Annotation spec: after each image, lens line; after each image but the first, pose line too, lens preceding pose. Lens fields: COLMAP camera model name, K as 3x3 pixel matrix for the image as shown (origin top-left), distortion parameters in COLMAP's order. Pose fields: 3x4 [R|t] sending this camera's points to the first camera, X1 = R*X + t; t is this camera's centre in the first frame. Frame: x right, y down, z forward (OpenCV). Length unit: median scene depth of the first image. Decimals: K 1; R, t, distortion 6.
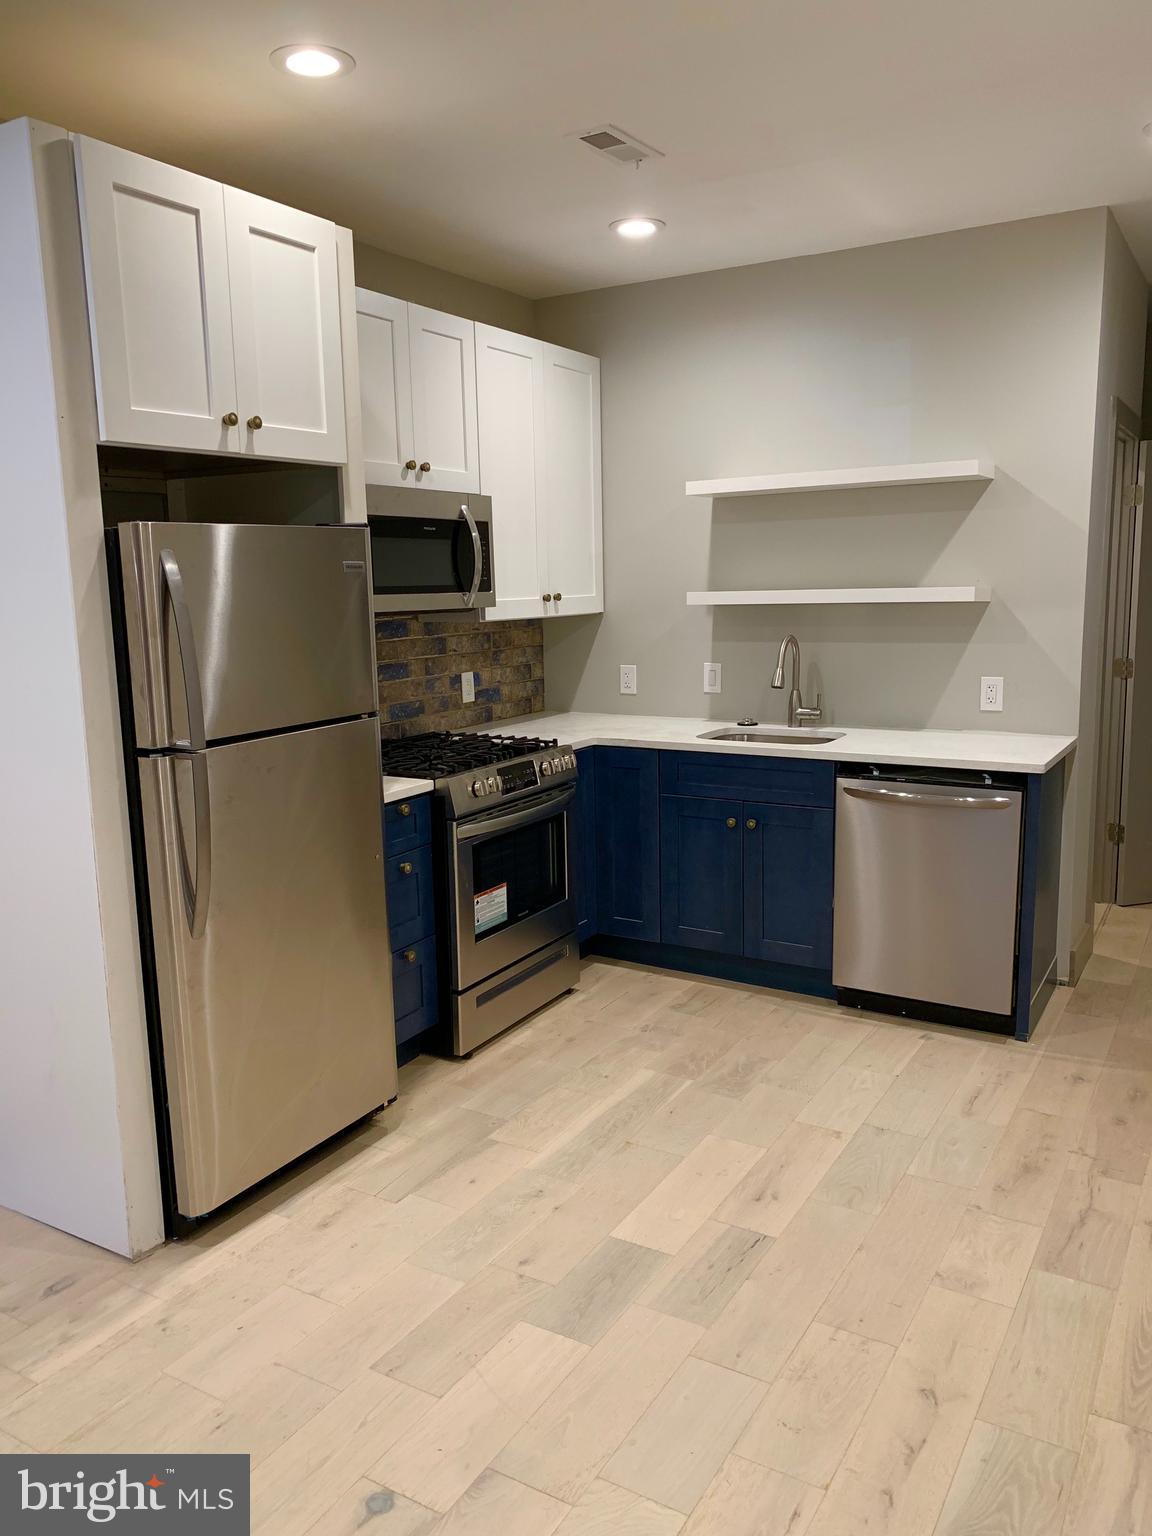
lens RADIAL K [[1176.5, 0, 571.7], [0, 1176.5, 776.1], [0, 0, 1]] dist [0.049707, -0.024211]
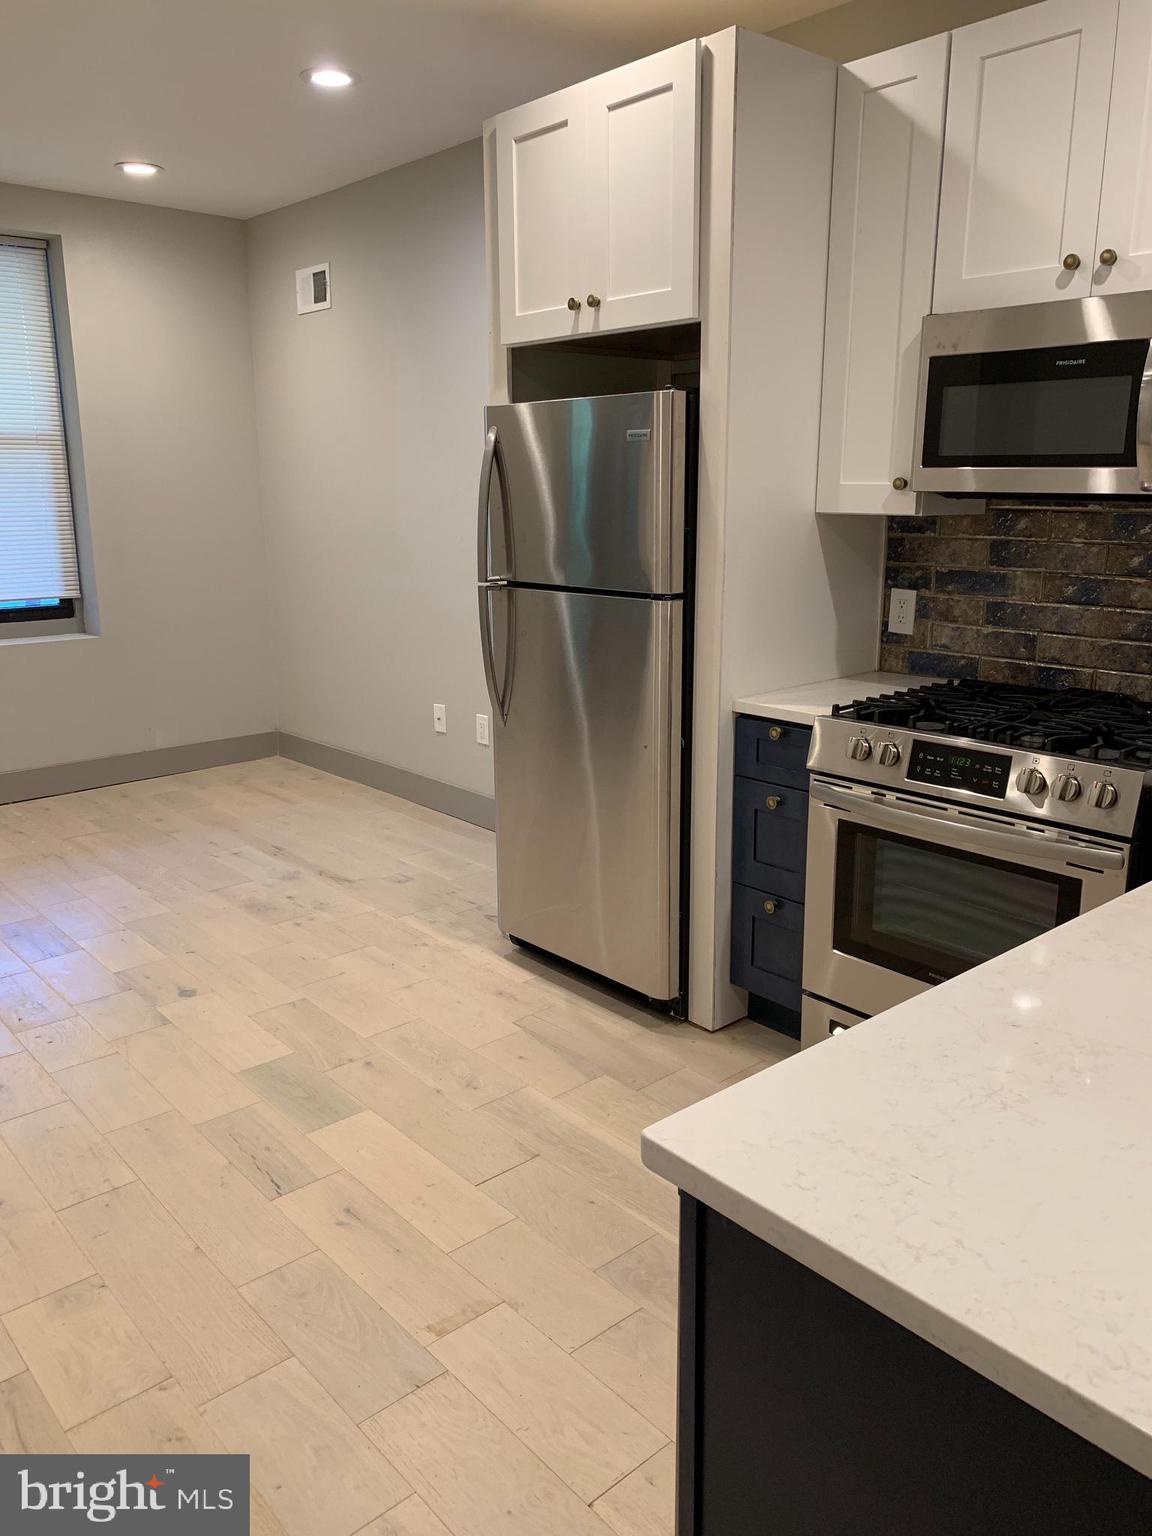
lens RADIAL K [[1176.5, 0, 570.0], [0, 1176.5, 760.4], [0, 0, 1]] dist [0.049707, -0.024211]
pose [[-0.309038, 0.250249, -0.917535, 0.860397], [-0.148935, 0.940123, 0.306573, -0.238746], [0.939316, 0.231396, -0.253263, 1.388323]]
